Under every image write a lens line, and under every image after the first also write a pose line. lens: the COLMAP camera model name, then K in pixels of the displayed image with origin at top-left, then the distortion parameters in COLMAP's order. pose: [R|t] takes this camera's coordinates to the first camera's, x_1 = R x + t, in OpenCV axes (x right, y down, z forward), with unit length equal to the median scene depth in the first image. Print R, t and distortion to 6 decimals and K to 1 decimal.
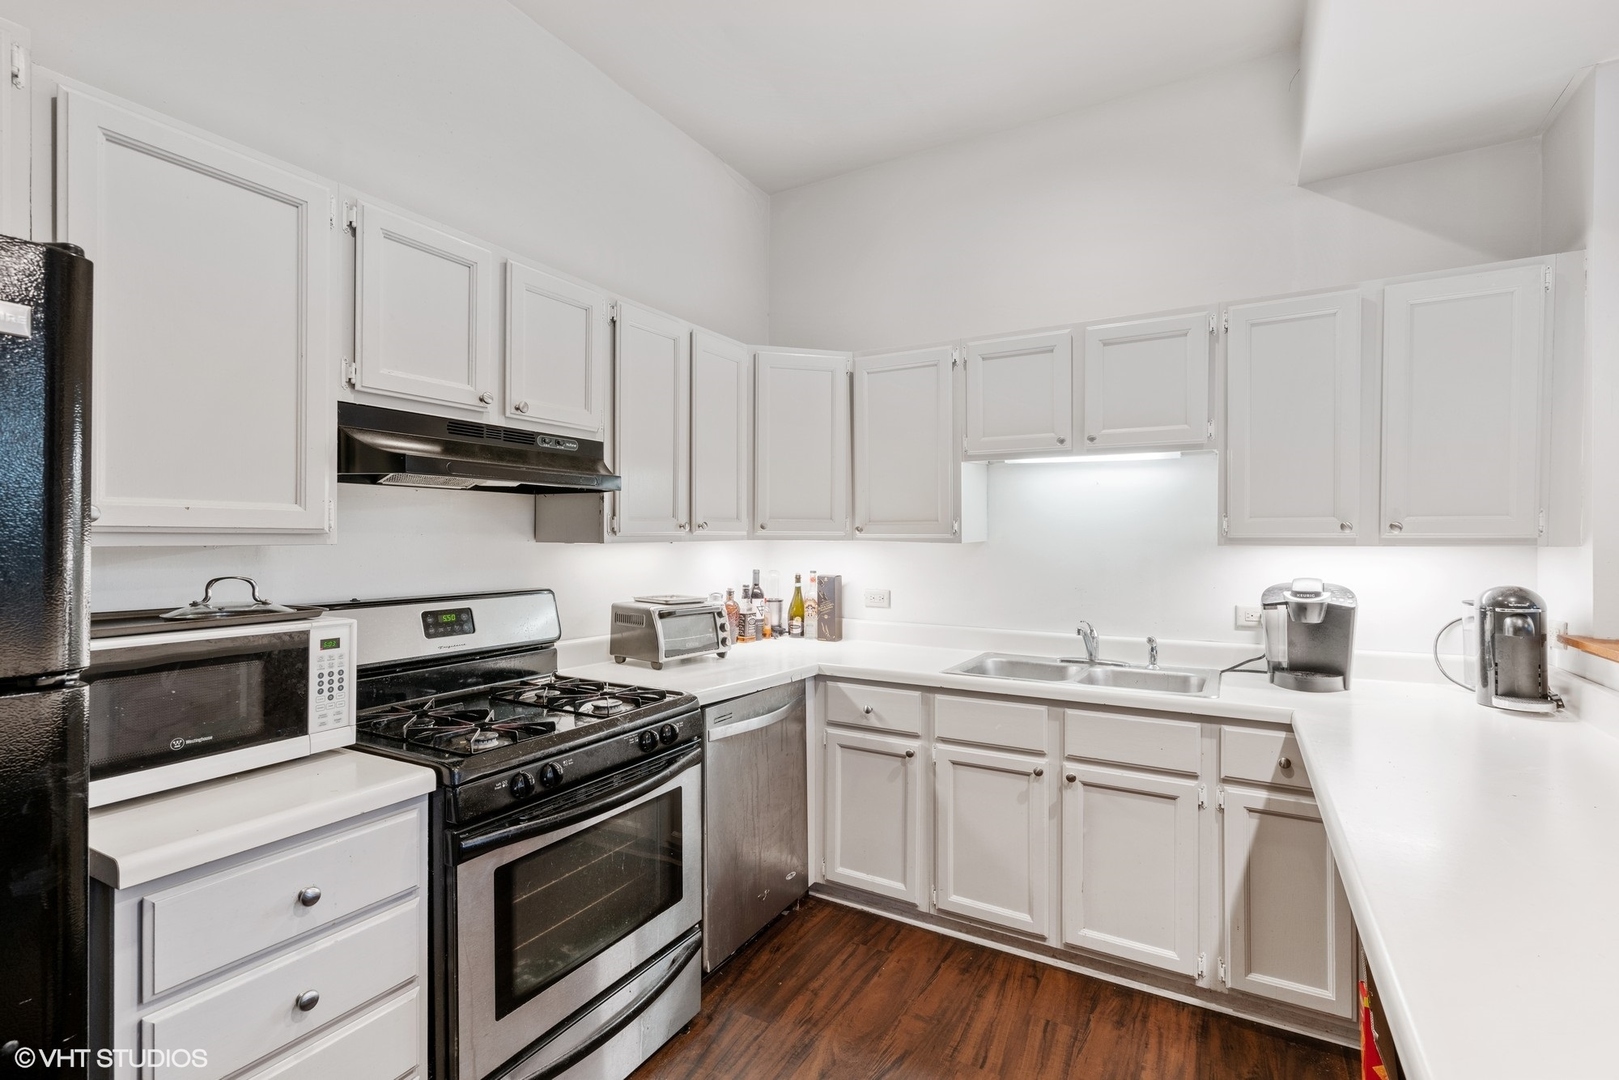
lens RADIAL K [[761.4, 0, 811.8], [0, 761.4, 548.1], [0, 0, 1]] dist [-0.000626, -0.000237]
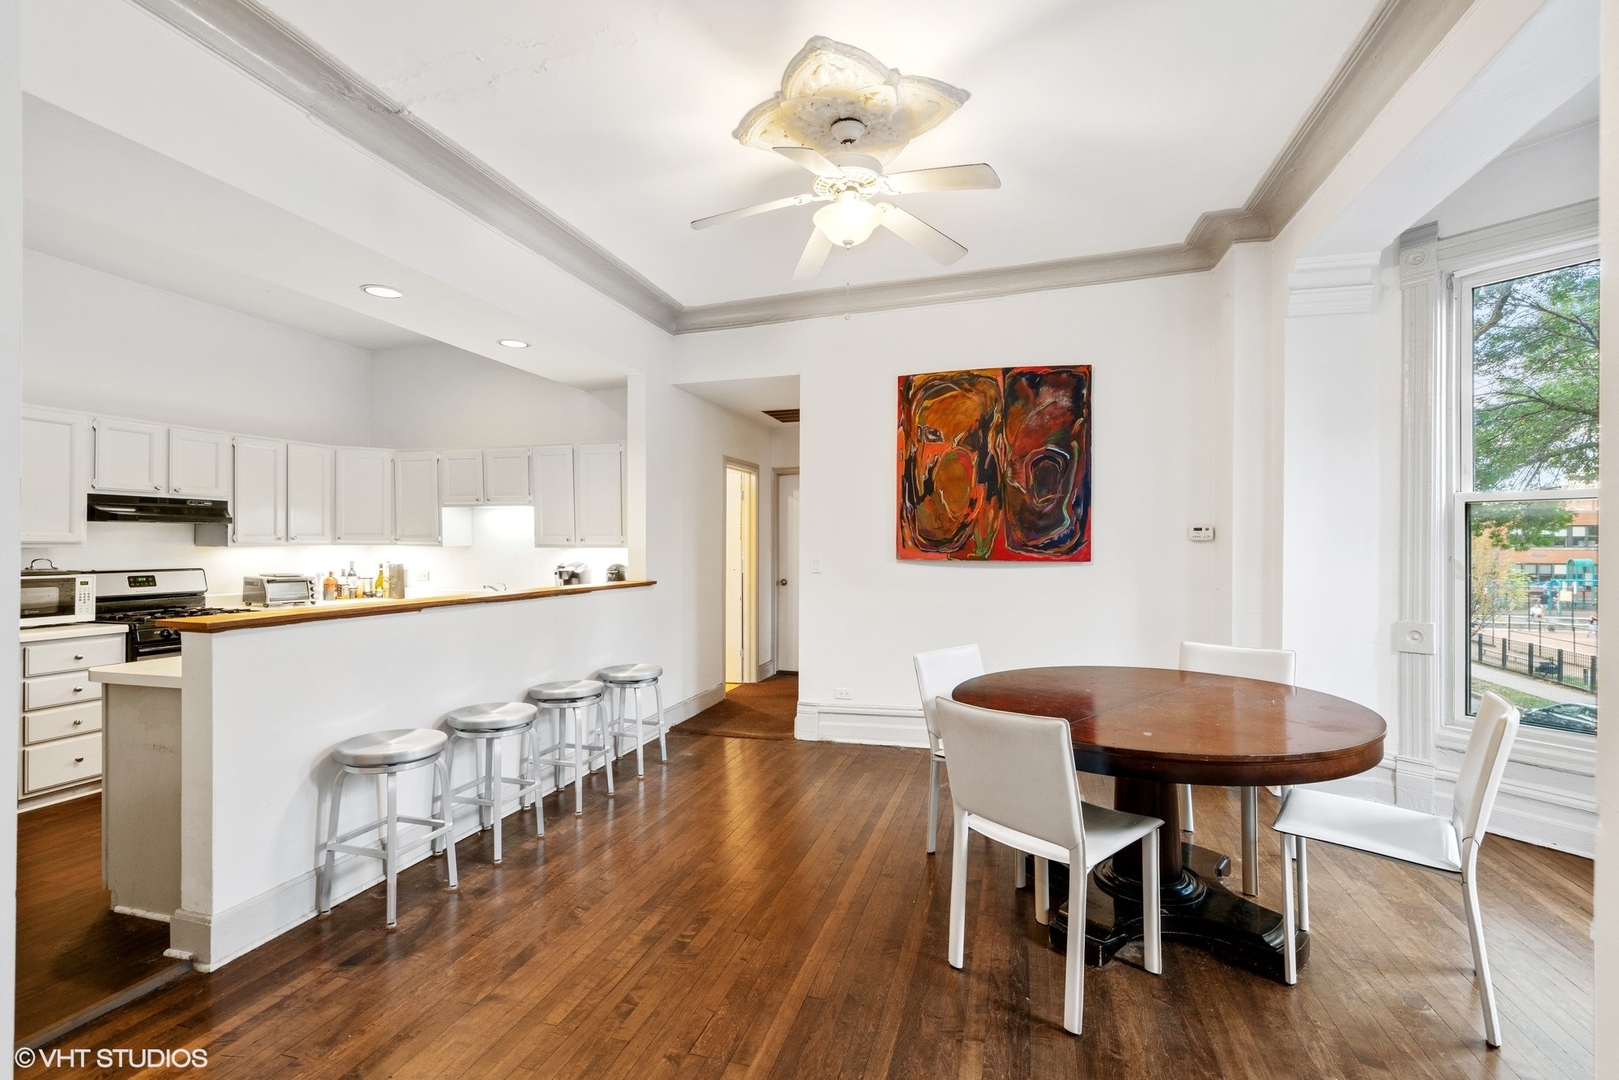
lens RADIAL K [[750.2, 0, 813.6], [0, 750.2, 545.6], [0, 0, 1]] dist [0.001883, 0.000039]
pose [[0.971136, -0.000764, 0.238526, 0.823911], [0.002378, 0.999976, -0.006478, 0.008058], [-0.238516, 0.006858, 0.971114, -1.461399]]
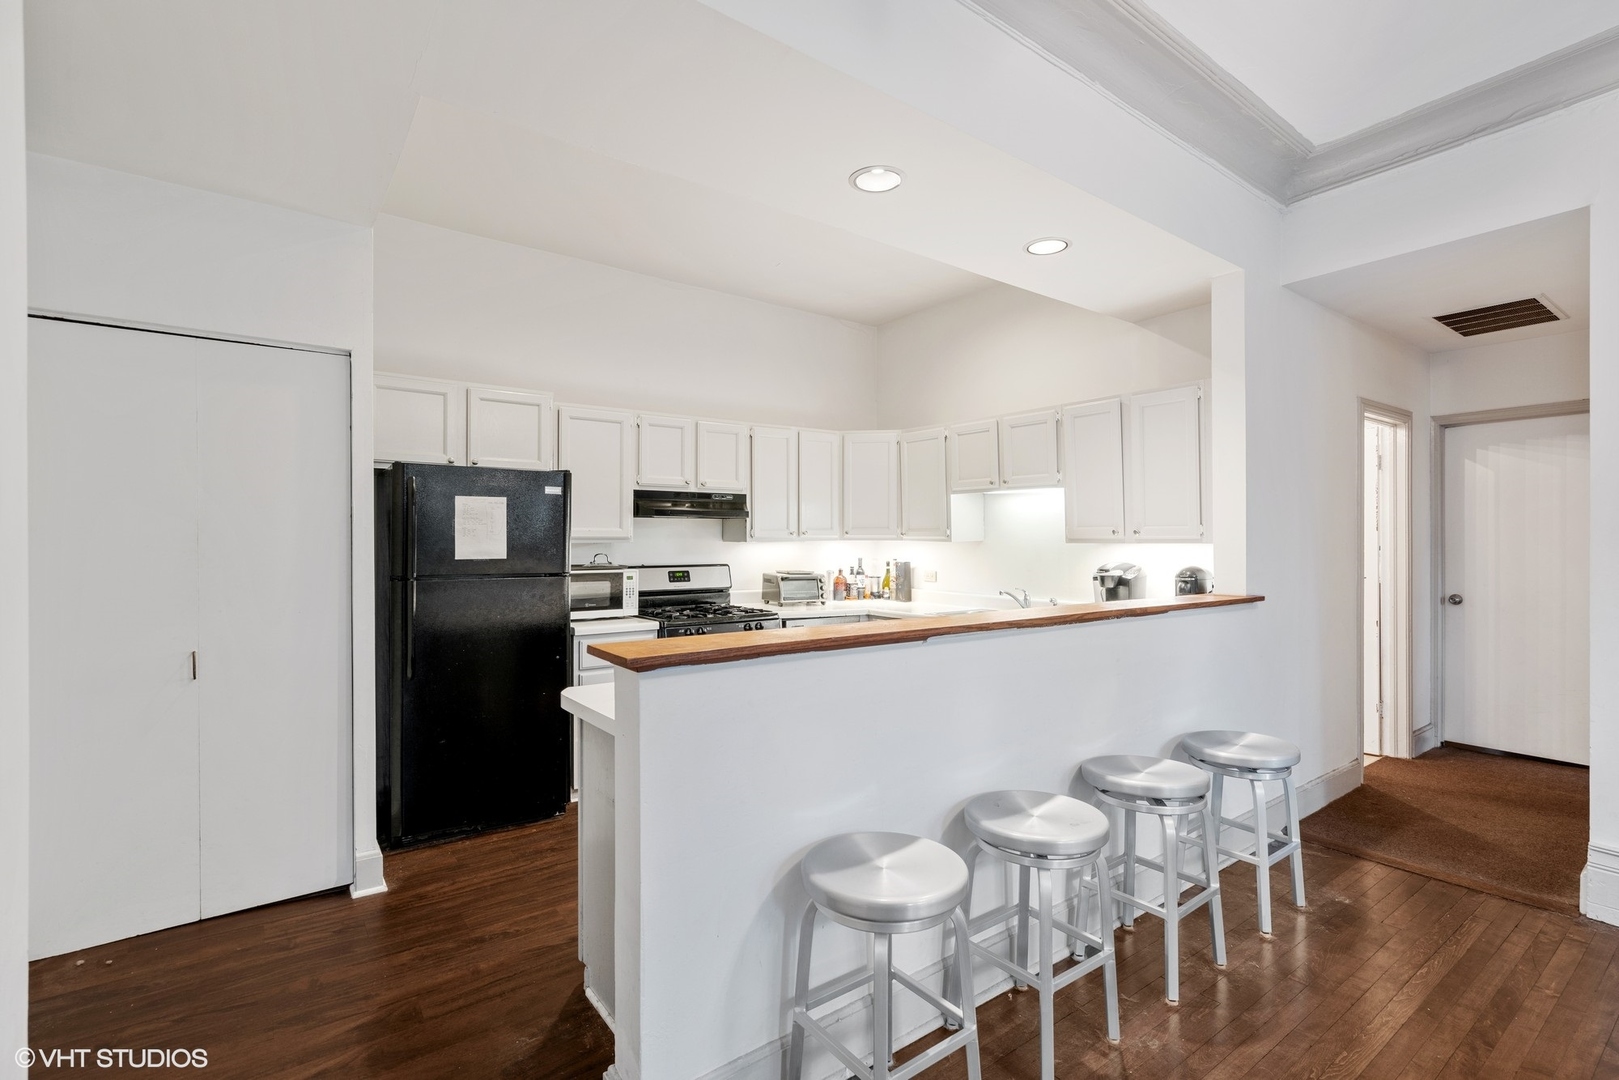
lens RADIAL K [[769.7, 0, 795.7], [0, 769.7, 540.2], [0, 0, 1]] dist [0.000017, -0.000008]
pose [[0.915952, -0.002753, -0.401279, 0.680910], [-0.000901, 0.999960, -0.008915, 0.006946], [0.401287, 0.008527, 0.915913, -0.865375]]
